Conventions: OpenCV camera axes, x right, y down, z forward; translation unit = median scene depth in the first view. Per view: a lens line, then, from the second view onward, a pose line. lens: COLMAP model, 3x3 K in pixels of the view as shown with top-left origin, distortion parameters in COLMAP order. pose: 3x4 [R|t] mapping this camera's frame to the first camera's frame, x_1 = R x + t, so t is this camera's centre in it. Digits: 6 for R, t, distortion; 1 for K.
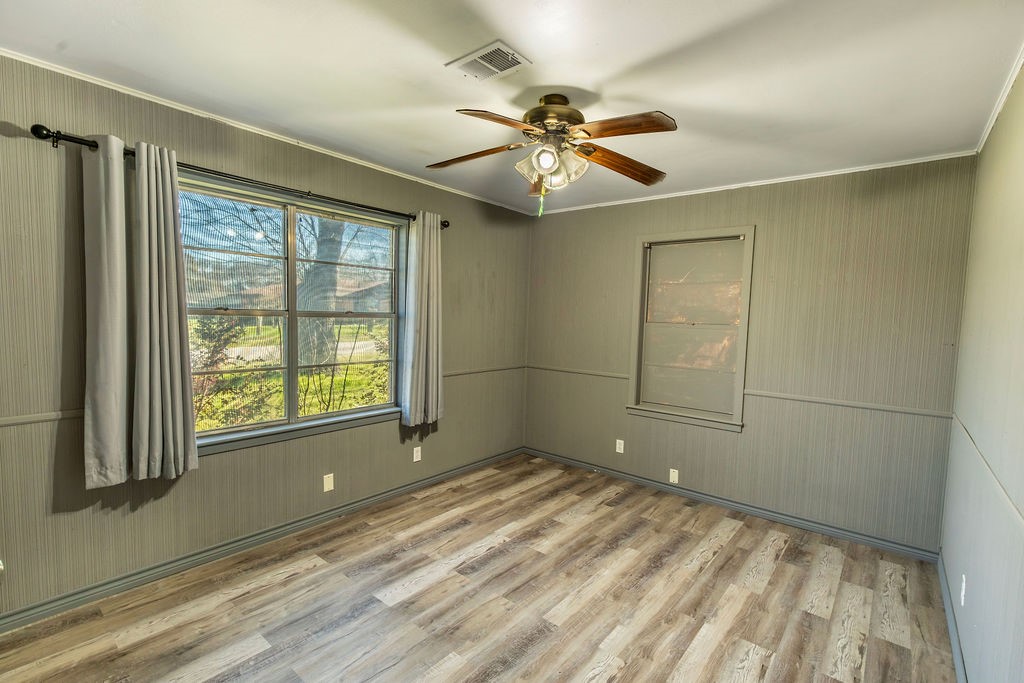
lens RADIAL K [[461.5, 0, 519.7], [0, 461.5, 346.2], [0, 0, 1]] dist [0.000264, -0.000480]
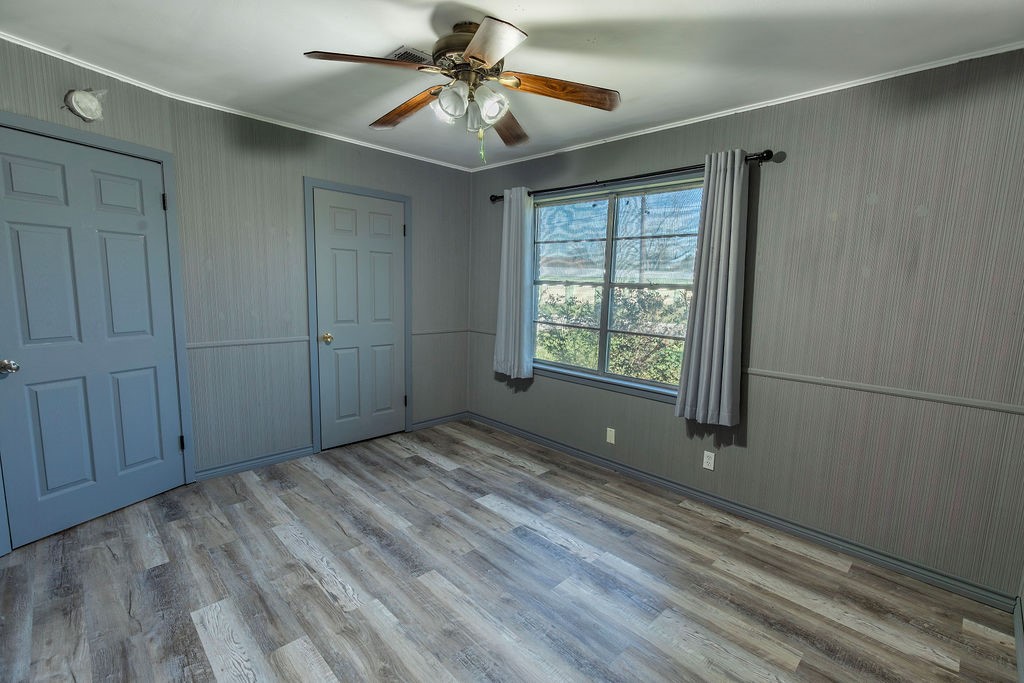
lens RADIAL K [[461.5, 0, 519.7], [0, 461.5, 346.2], [0, 0, 1]] dist [0.000264, -0.000480]
pose [[-0.094434, 0.108480, -0.989603, 0.768060], [-0.103293, 0.987613, 0.118119, -0.029662], [0.990158, 0.113373, -0.082059, 0.948774]]
